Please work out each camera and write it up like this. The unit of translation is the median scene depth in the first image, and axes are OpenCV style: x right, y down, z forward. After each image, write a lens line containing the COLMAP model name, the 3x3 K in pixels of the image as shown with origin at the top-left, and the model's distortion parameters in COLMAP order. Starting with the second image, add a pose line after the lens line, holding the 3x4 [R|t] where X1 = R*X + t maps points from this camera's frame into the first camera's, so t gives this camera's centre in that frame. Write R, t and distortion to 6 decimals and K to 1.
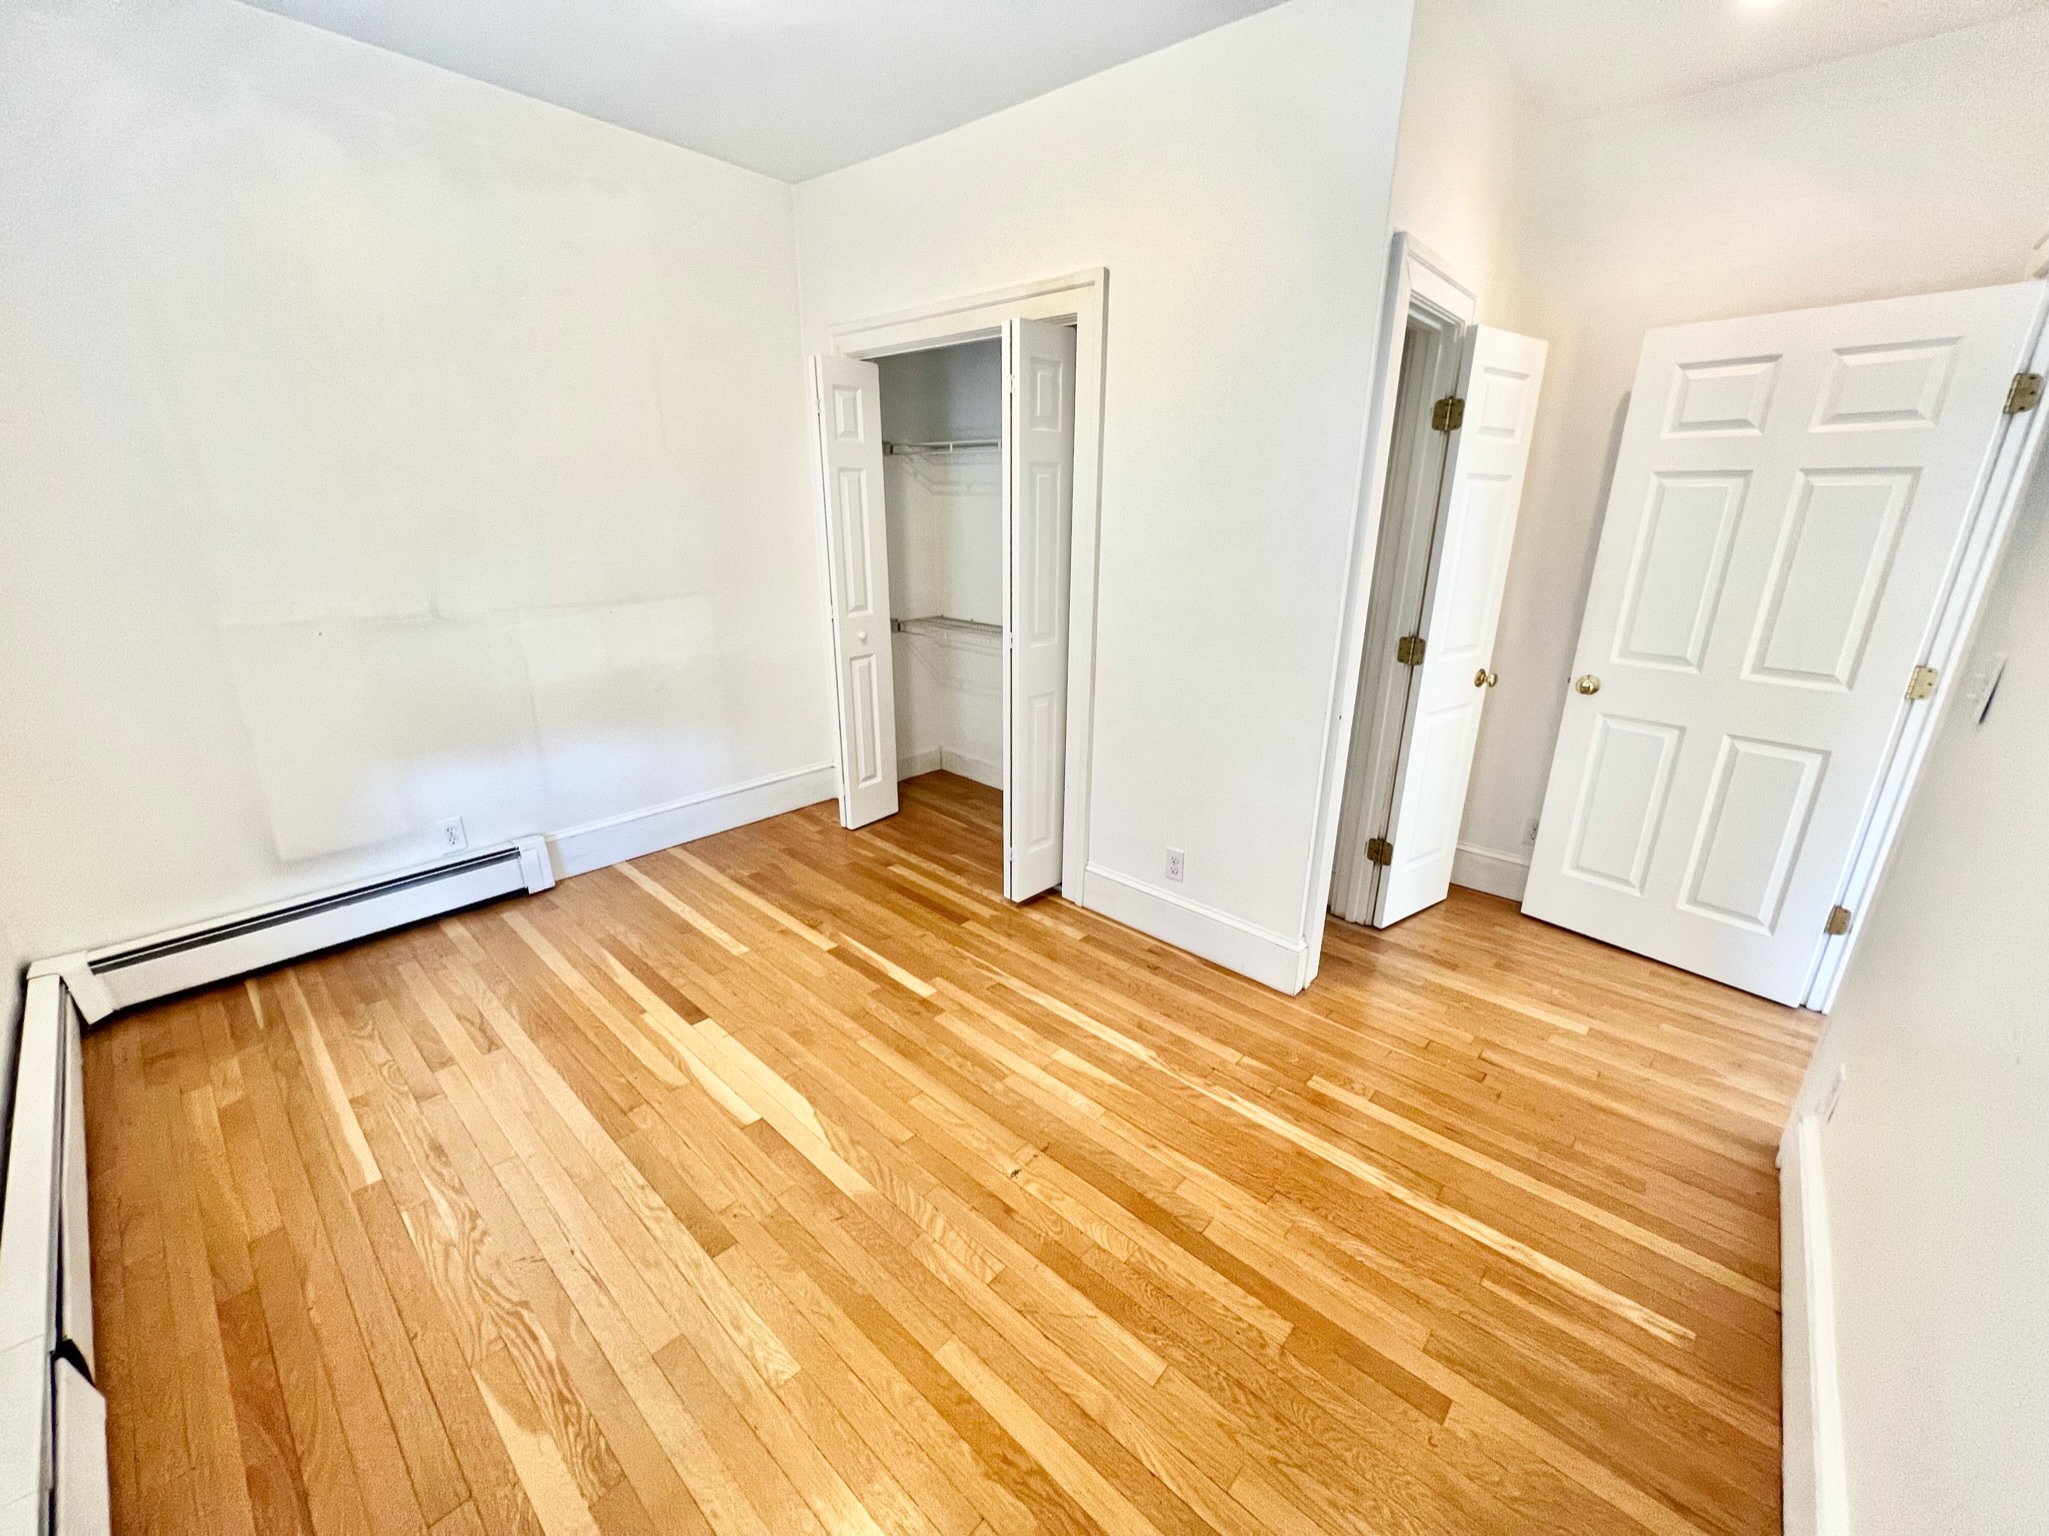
lens RADIAL K [[824.1, 0, 1024.5], [0, 824.1, 768.0], [0, 0, 1]] dist [-0.004441, 0.000147]
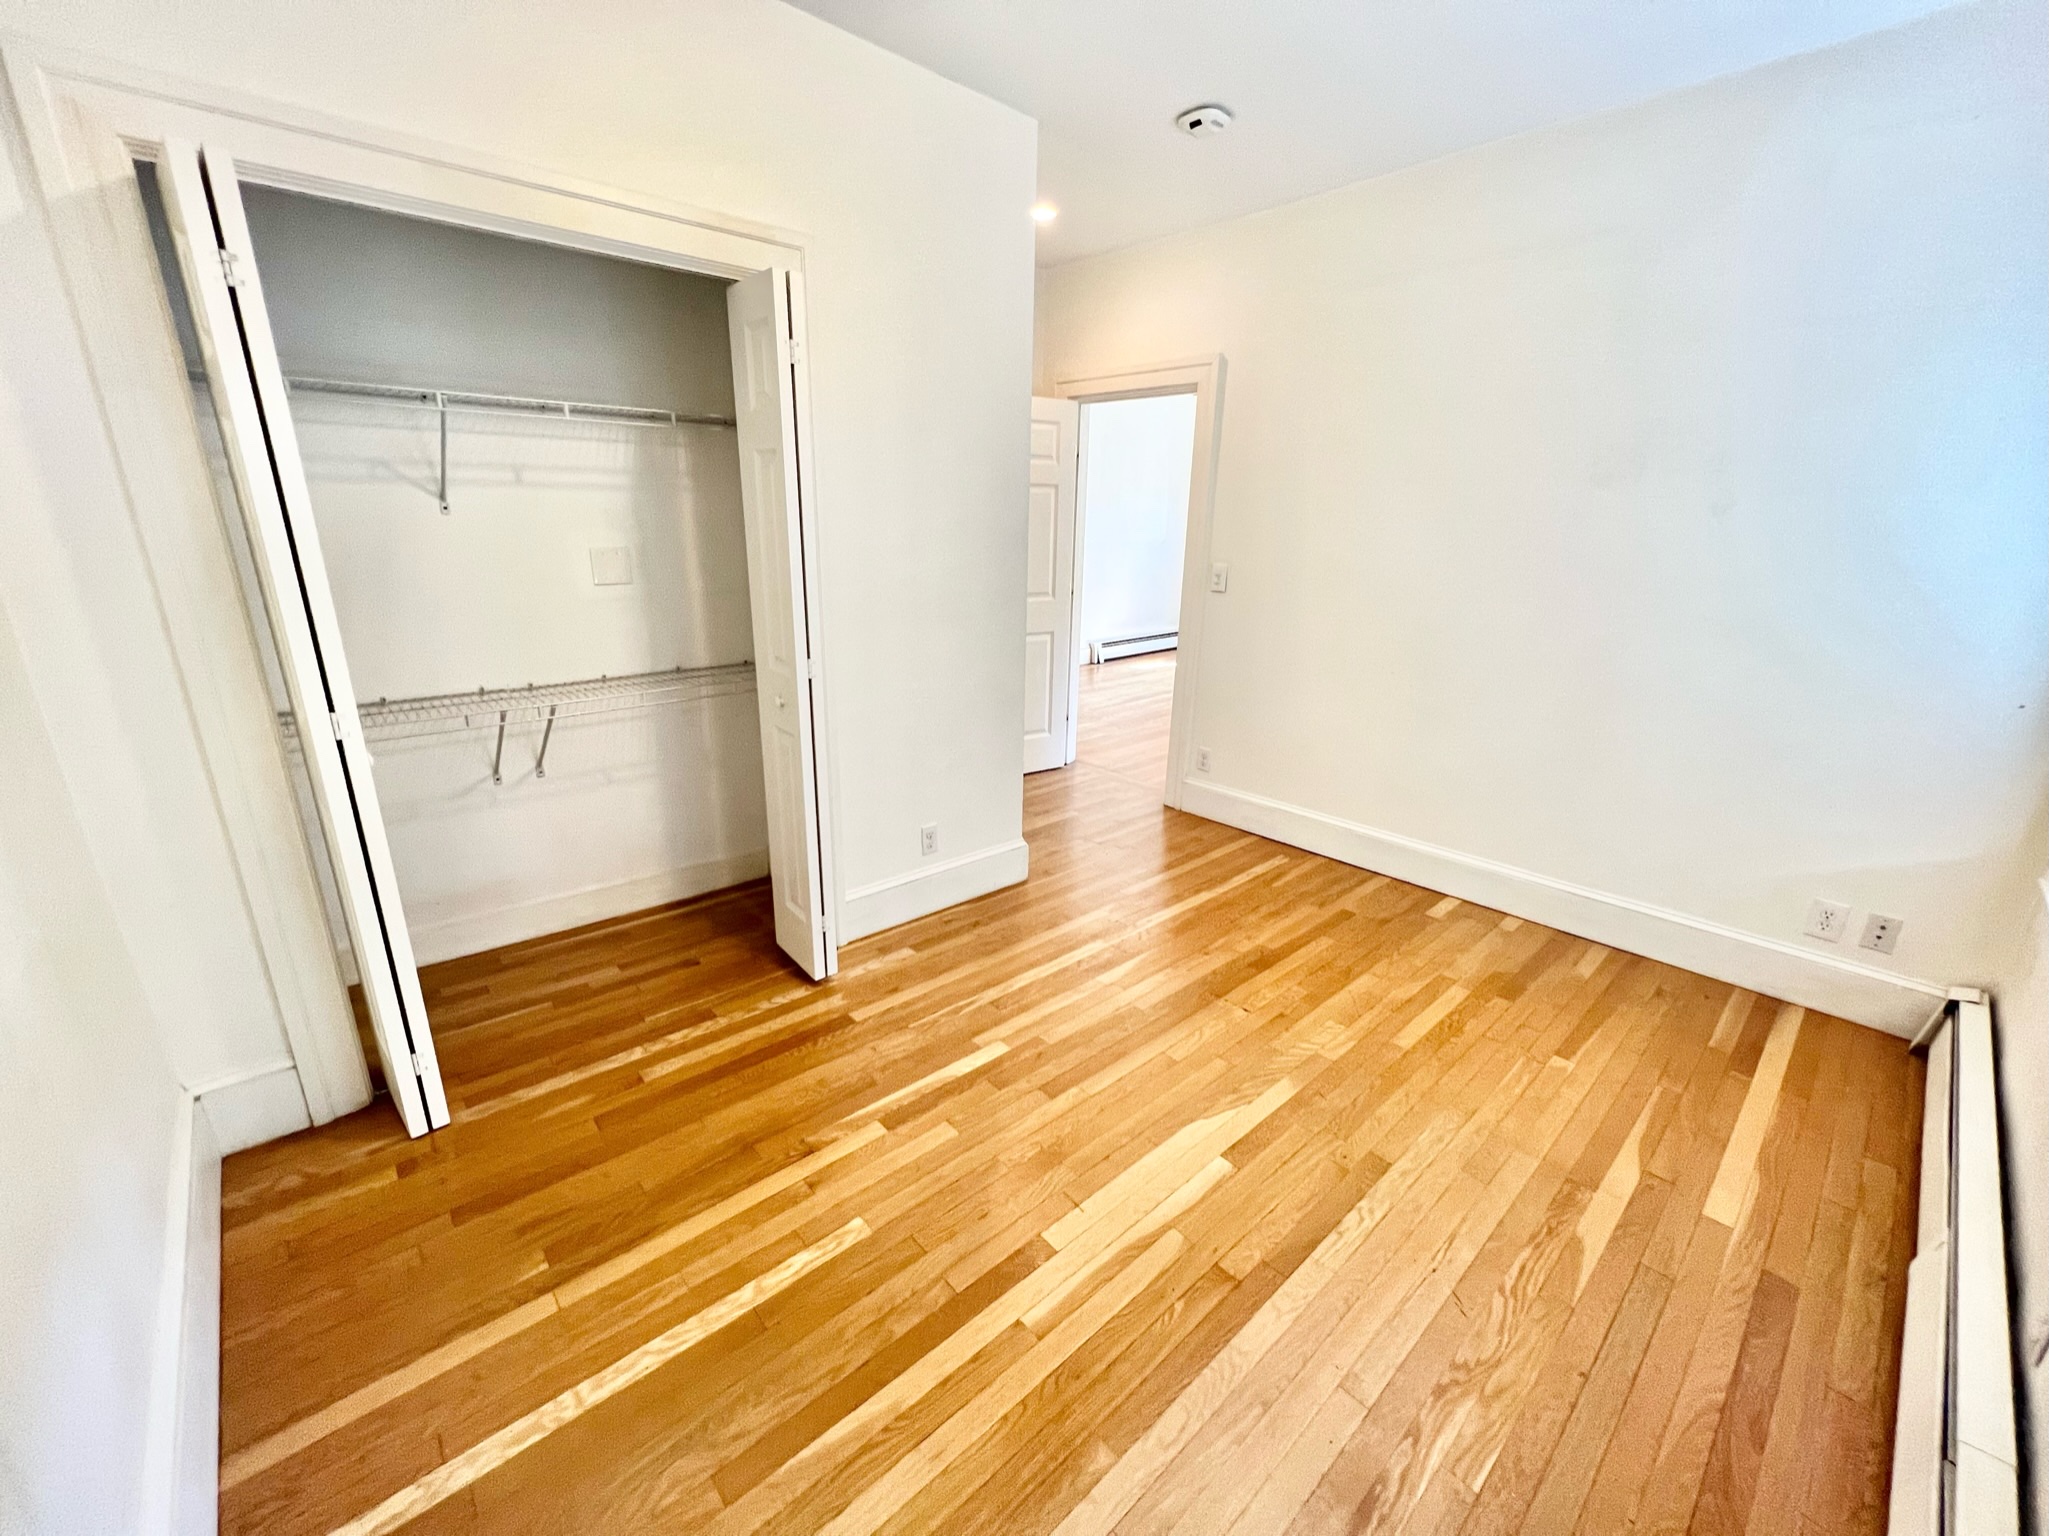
lens RADIAL K [[810.6, 0, 1024.5], [0, 810.6, 768.0], [0, 0, 1]] dist [-0.007279, 0.000404]
pose [[0.104110, -0.309730, 0.945108, -1.068183], [0.288516, 0.918814, 0.269331, -0.299985], [-0.951798, 0.244638, 0.185020, 0.913991]]
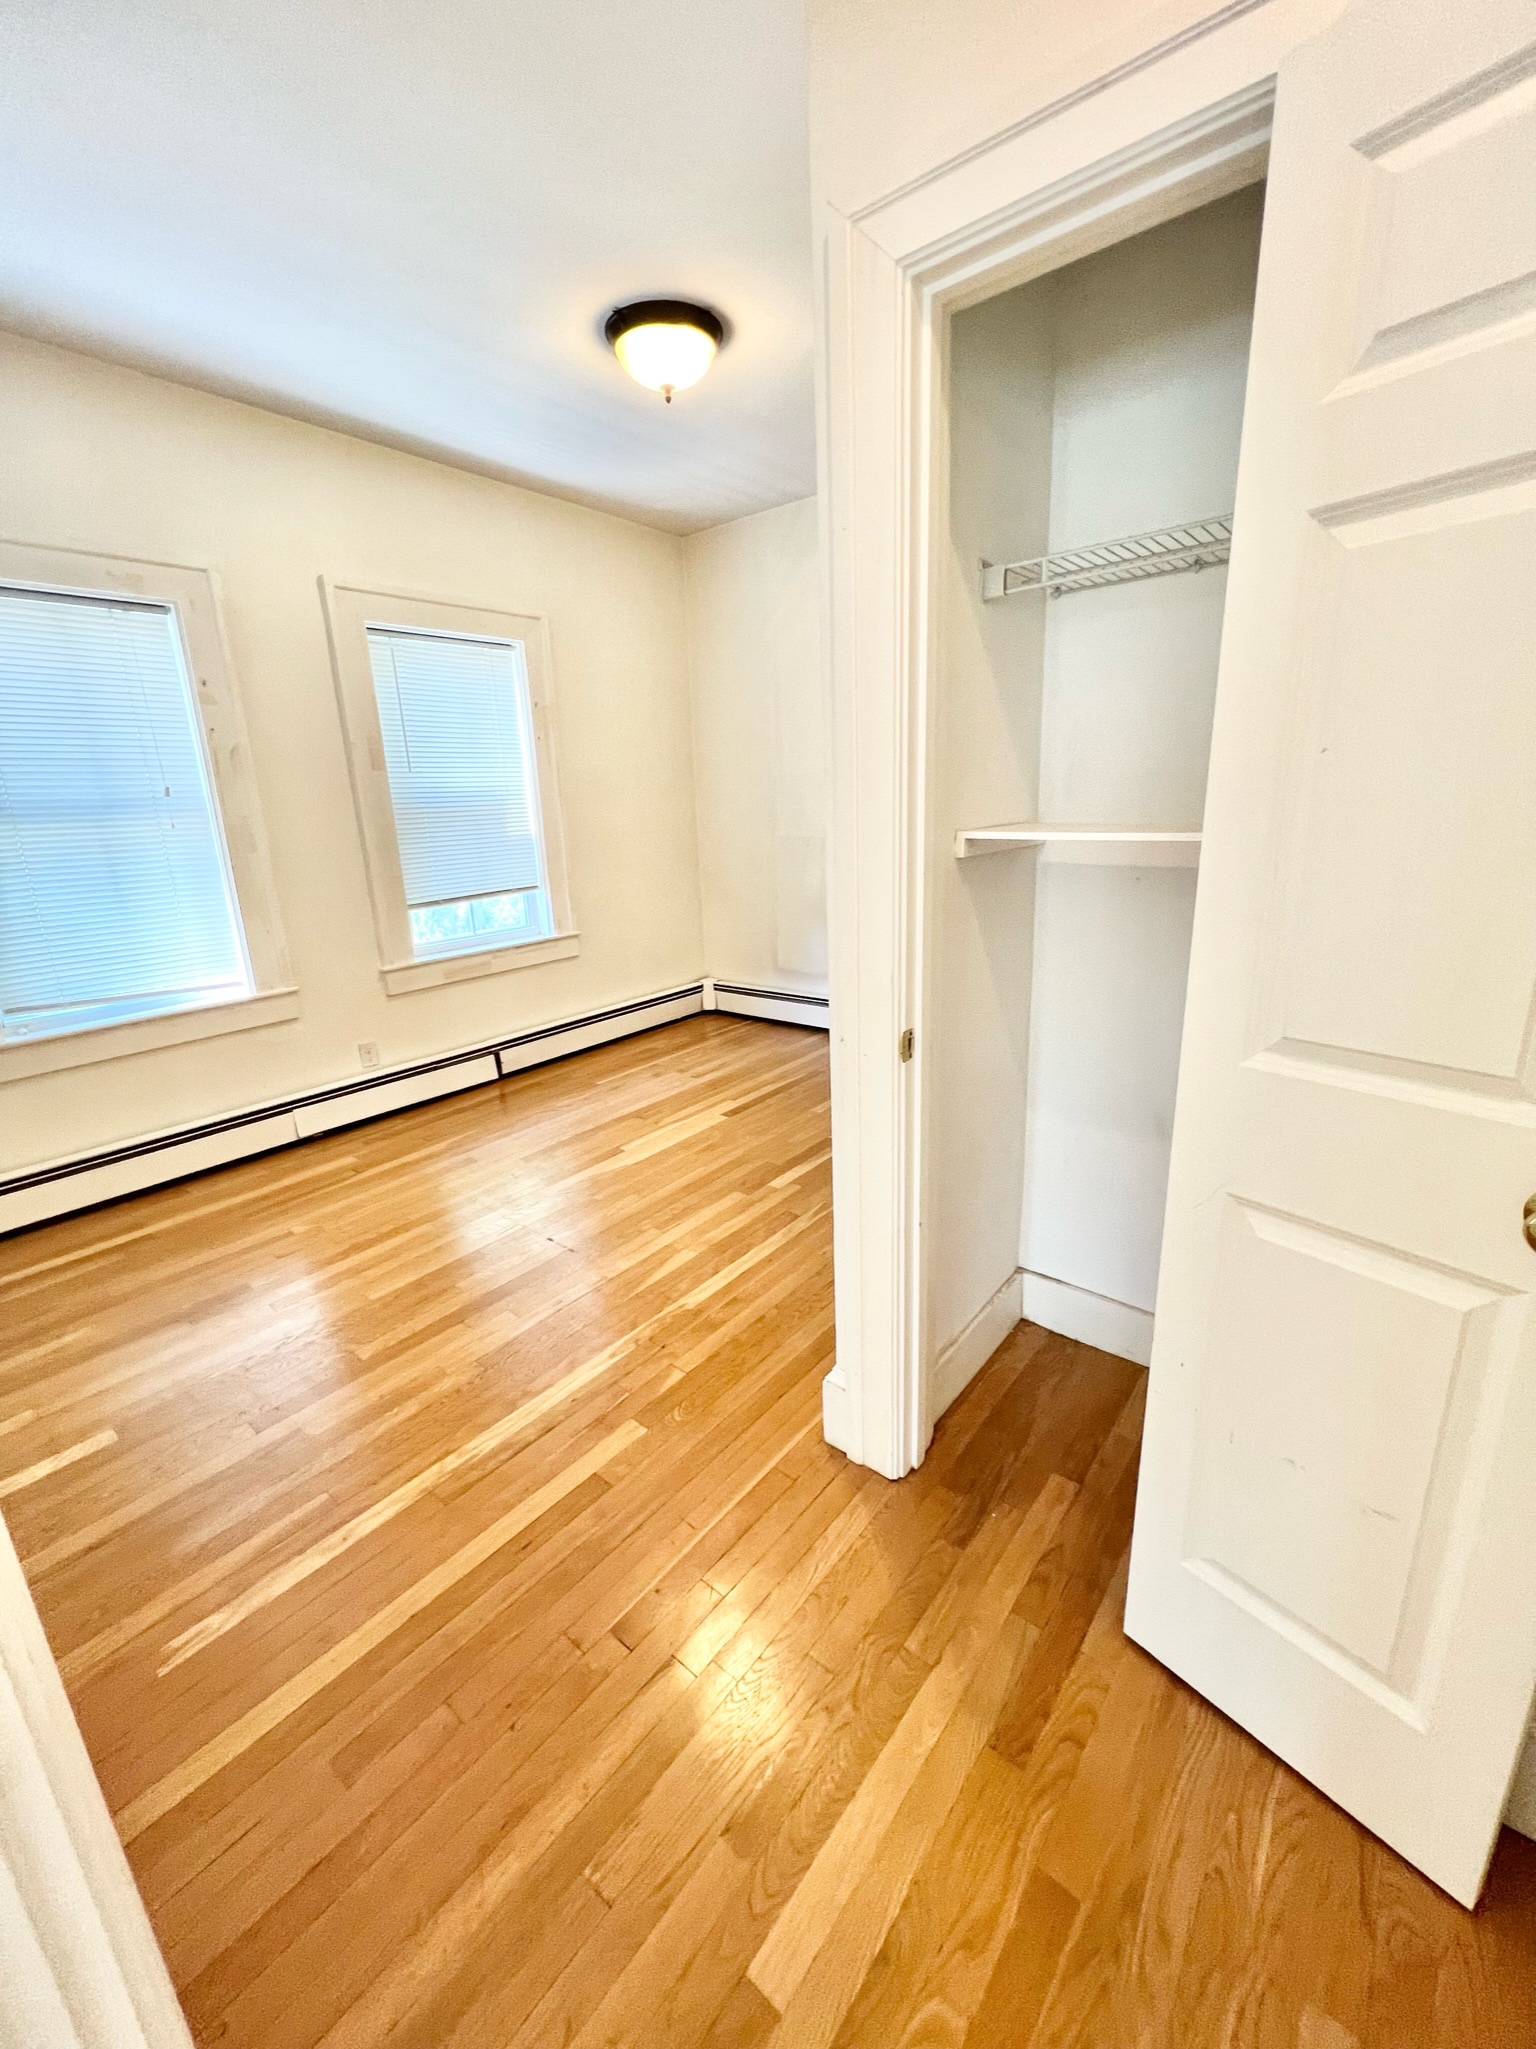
lens RADIAL K [[824.1, 0, 768.0], [0, 824.1, 1024.5], [0, 0, 1]] dist [-0.004441, 0.000147]
pose [[0.043841, 0.252419, -0.966624, 1.124555], [-0.270173, 0.934498, 0.231776, -0.232083], [0.961813, 0.250994, 0.109166, 1.009758]]
